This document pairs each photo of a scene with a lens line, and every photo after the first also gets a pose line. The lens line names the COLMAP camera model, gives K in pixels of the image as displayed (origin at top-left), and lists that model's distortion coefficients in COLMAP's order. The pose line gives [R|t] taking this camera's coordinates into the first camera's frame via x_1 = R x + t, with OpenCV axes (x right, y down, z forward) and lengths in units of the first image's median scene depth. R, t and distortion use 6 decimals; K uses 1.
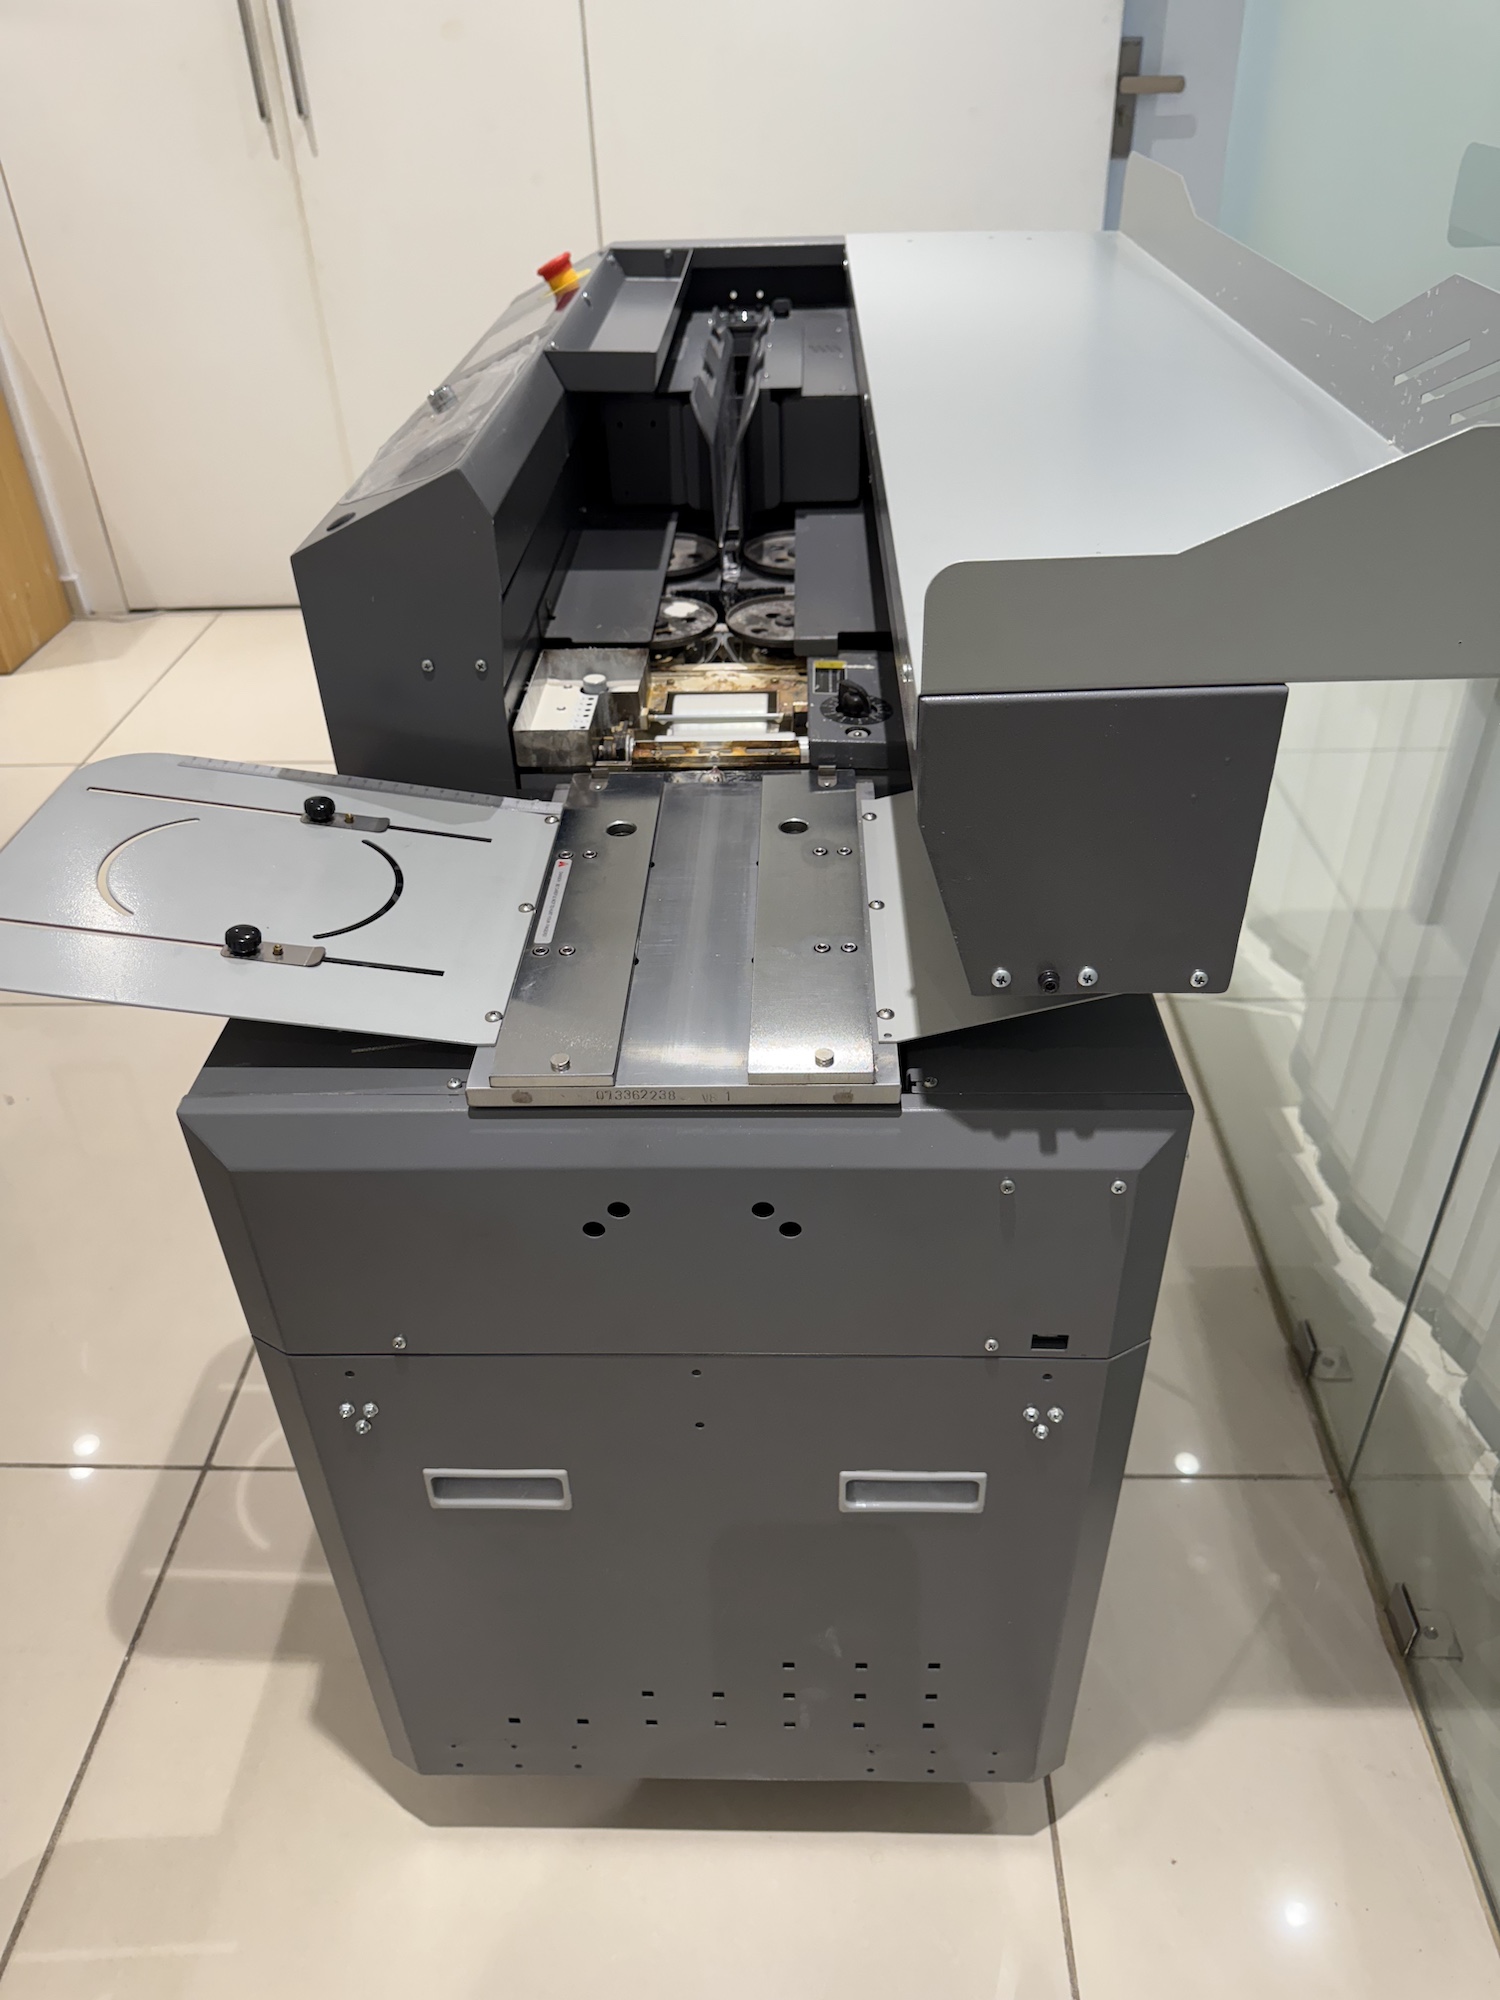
lens RADIAL K [[1435.8, 0, 756.9], [0, 1435.8, 1011.7], [0, 0, 1]] dist [-0.001641, -0.003982]
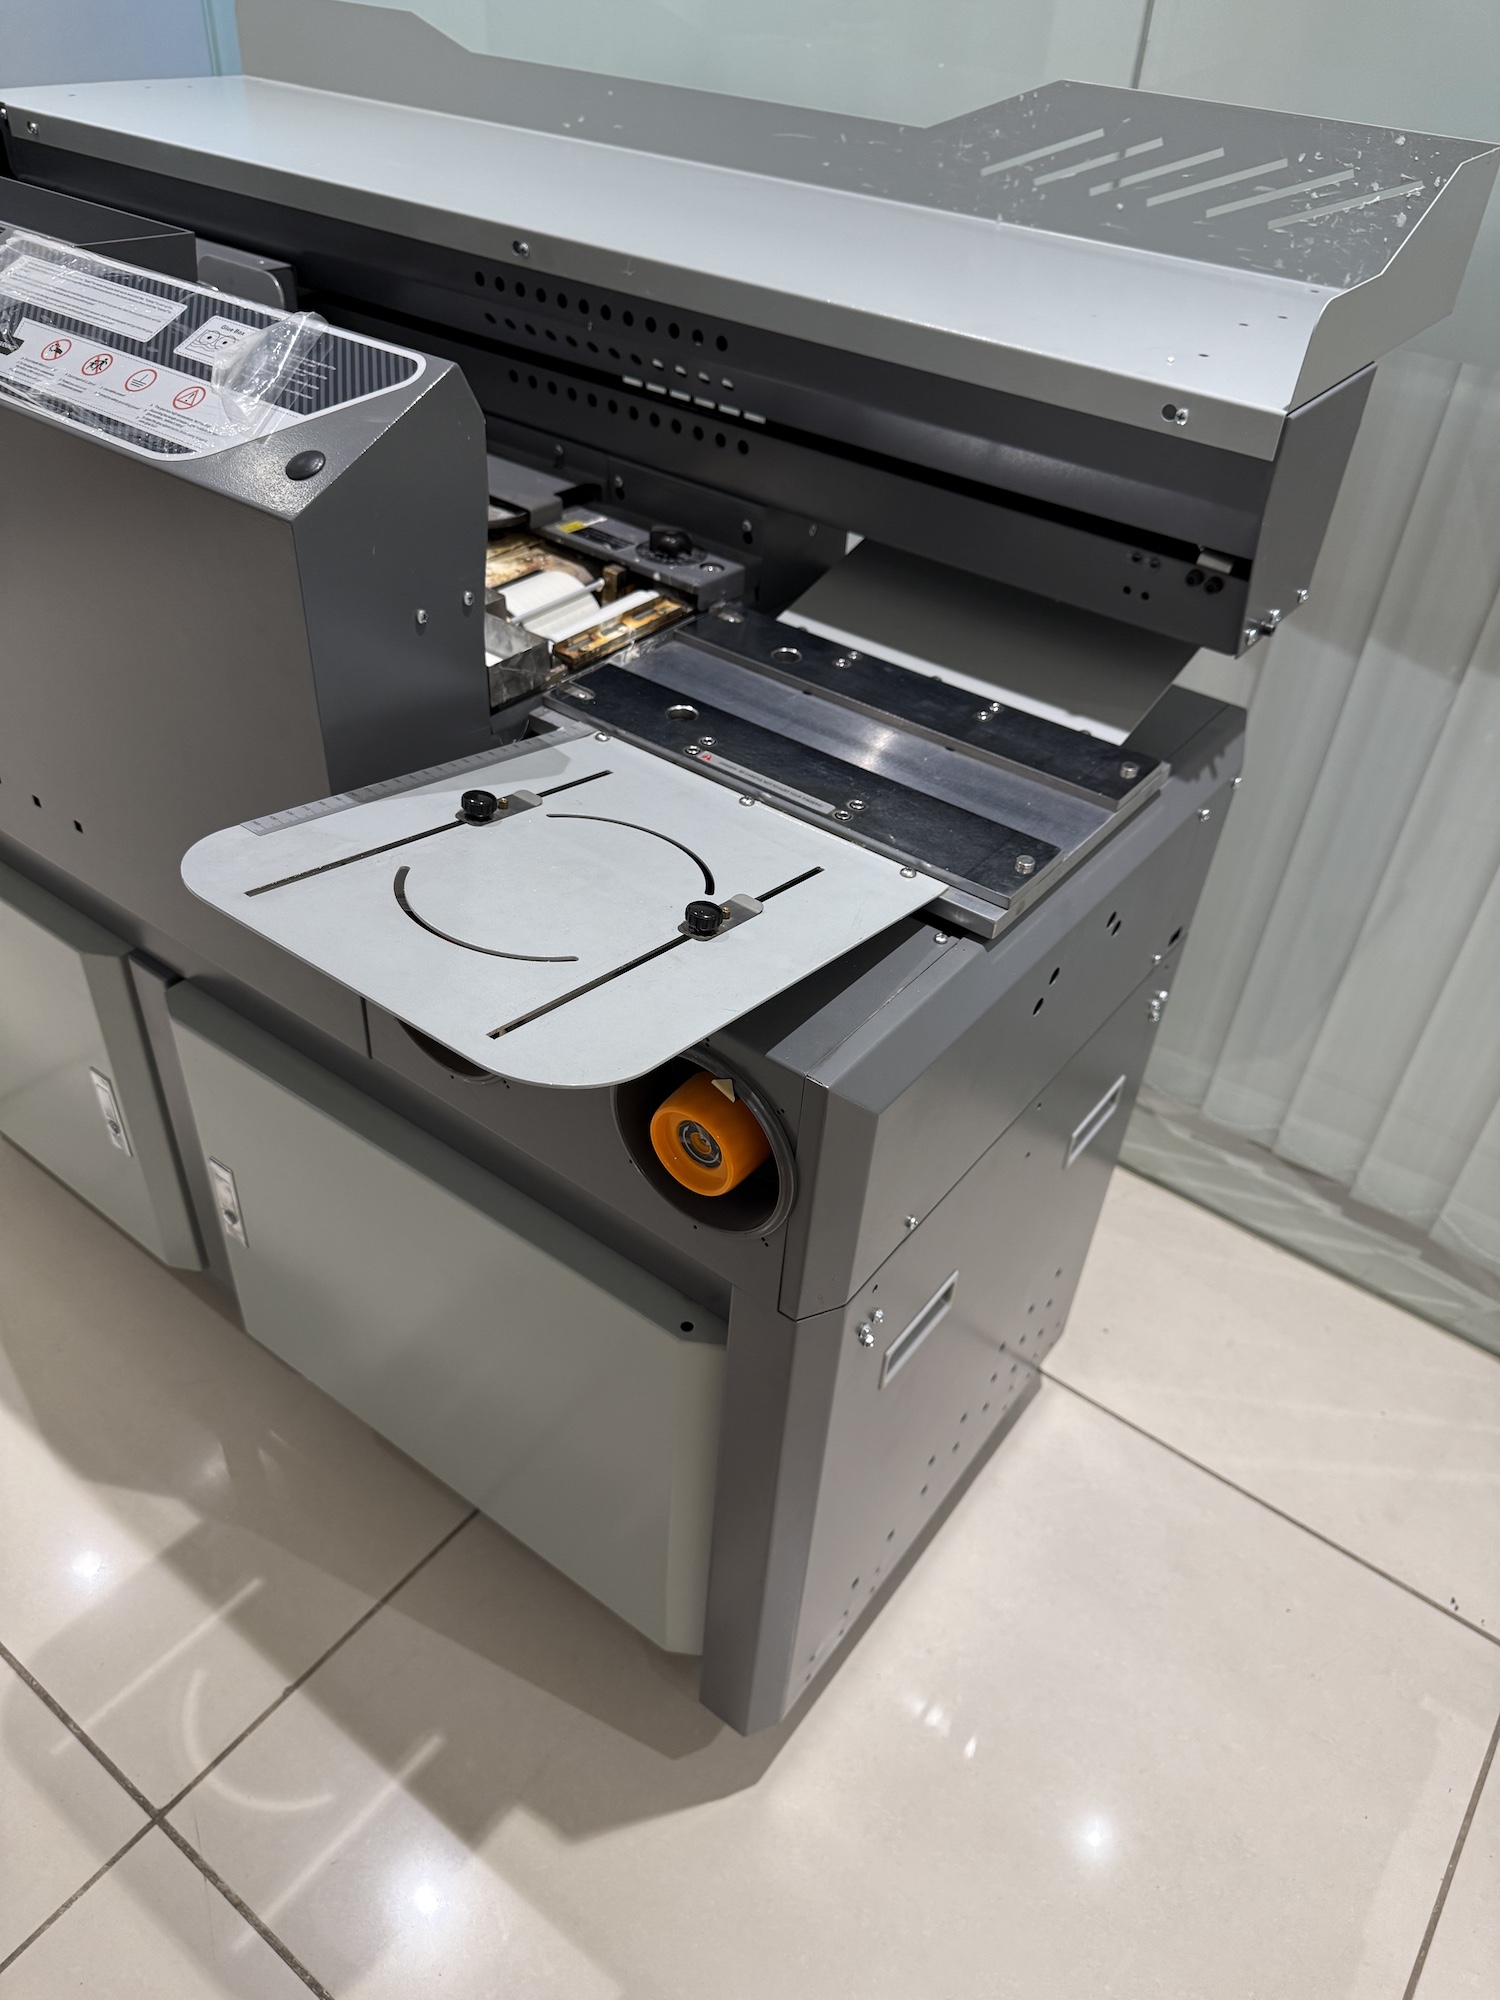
lens RADIAL K [[1435.8, 0, 833.8], [0, 1435.8, 989.6], [0, 0, 1]] dist [-0.001641, -0.003982]
pose [[0.567592, -0.470385, 0.675705, -0.716931], [0.412319, 0.872784, 0.261231, -0.161787], [-0.712623, 0.130333, 0.689334, 0.260345]]
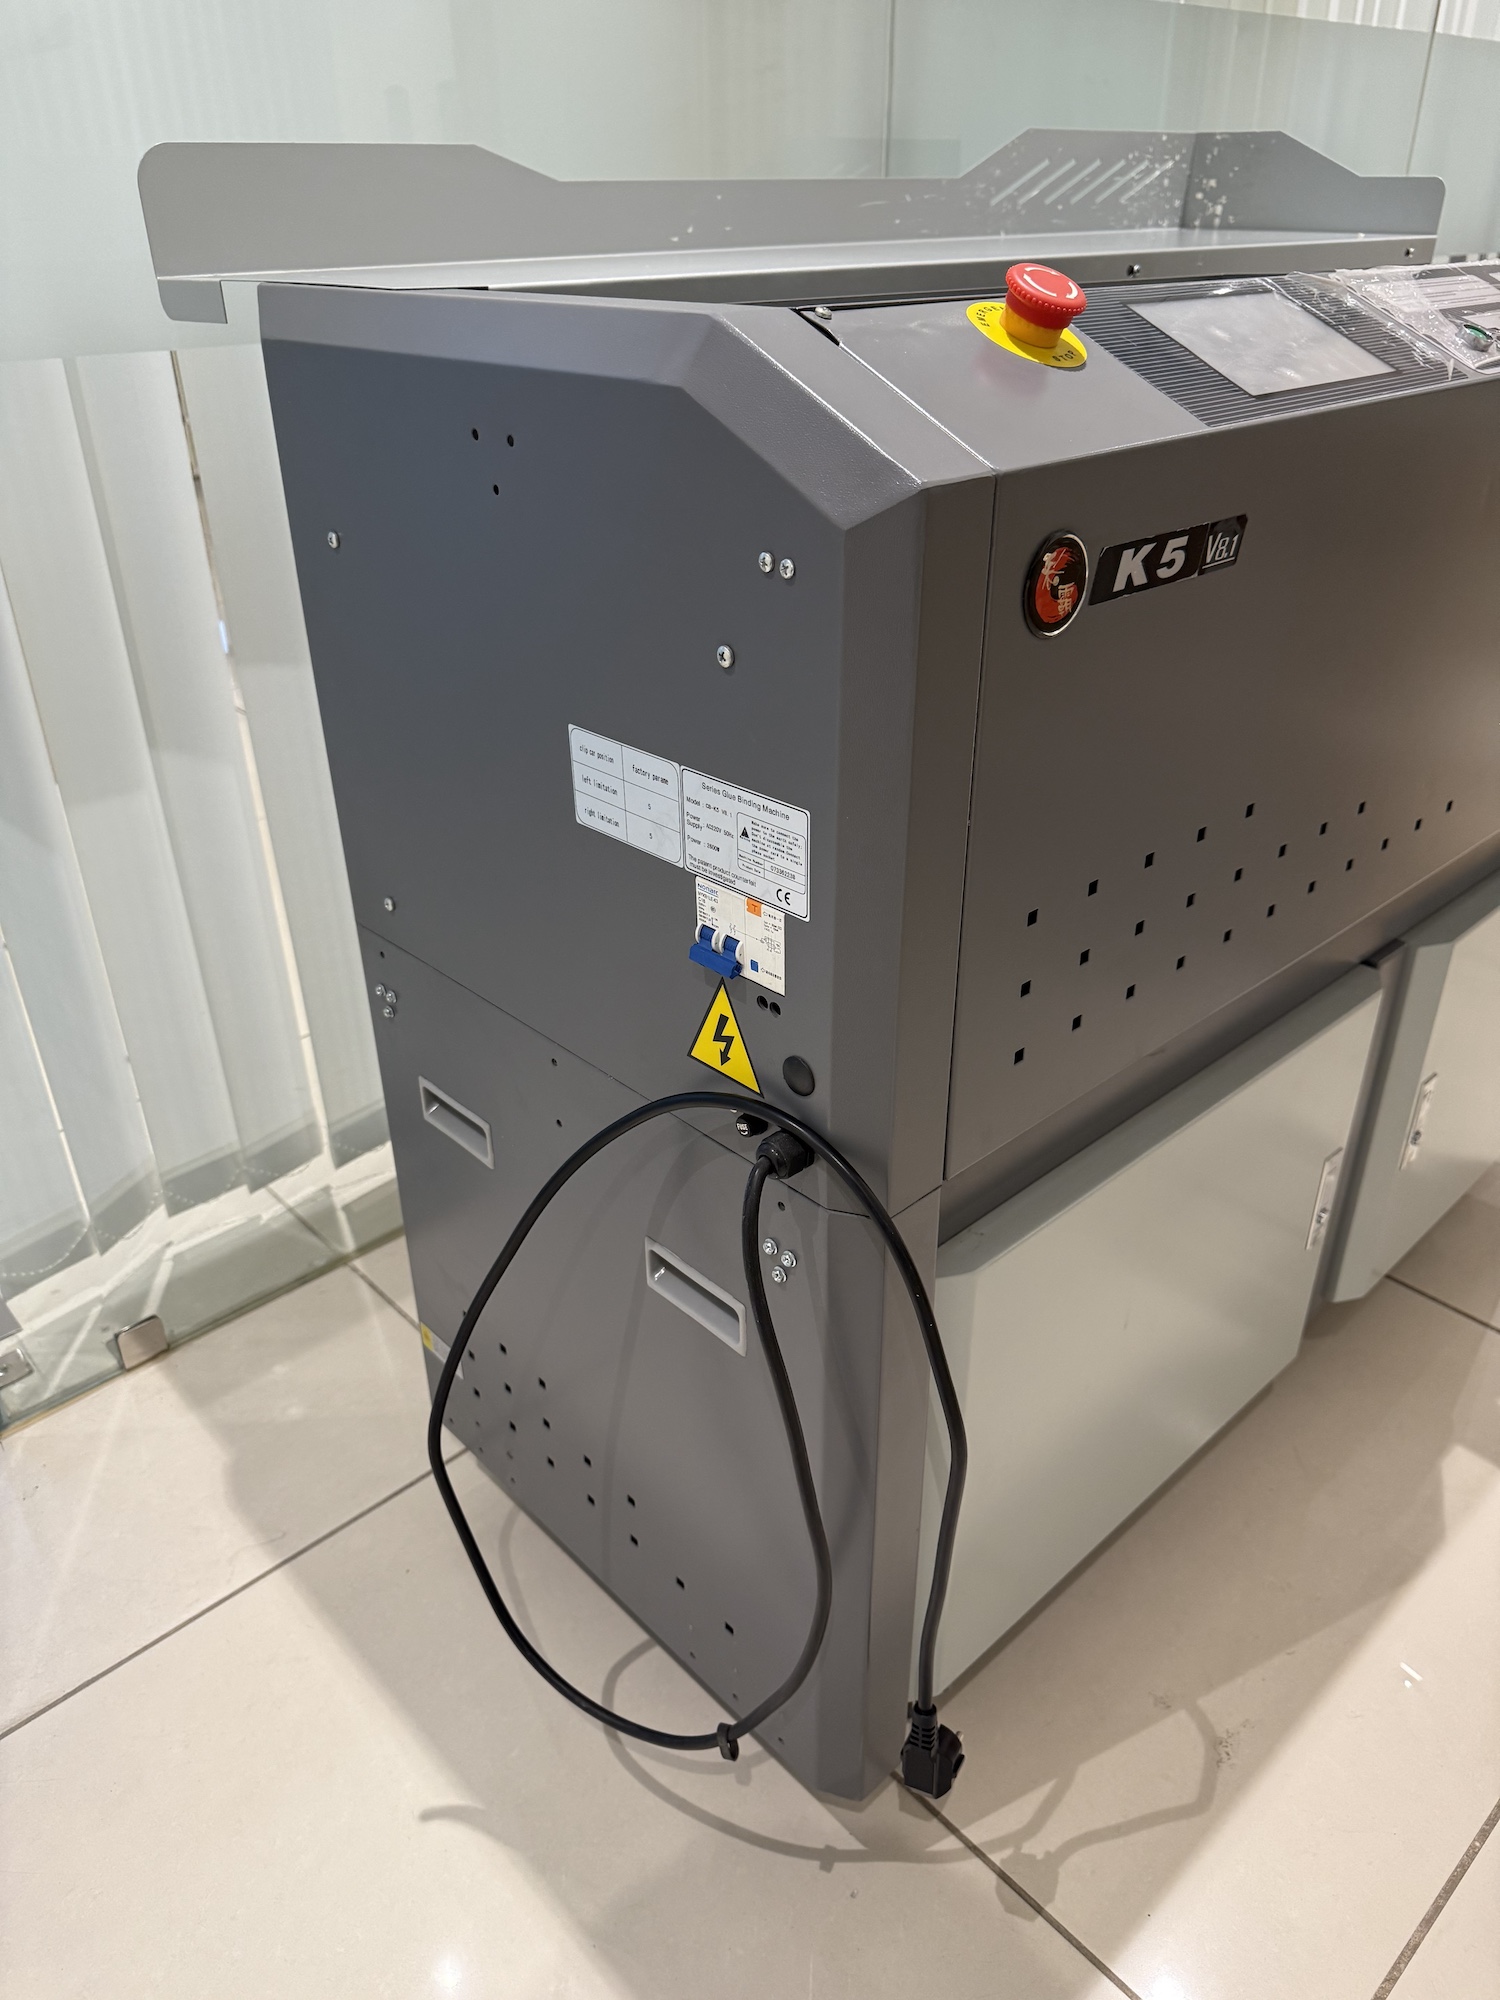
lens RADIAL K [[1435.8, 0, 753.1], [0, 1435.8, 994.2], [0, 0, 1]] dist [-0.001641, -0.003982]
pose [[-0.700222, -0.332070, 0.631995, -0.647499], [0.423862, 0.518968, 0.742303, -1.077591], [-0.574482, 0.787656, -0.222641, 1.839527]]
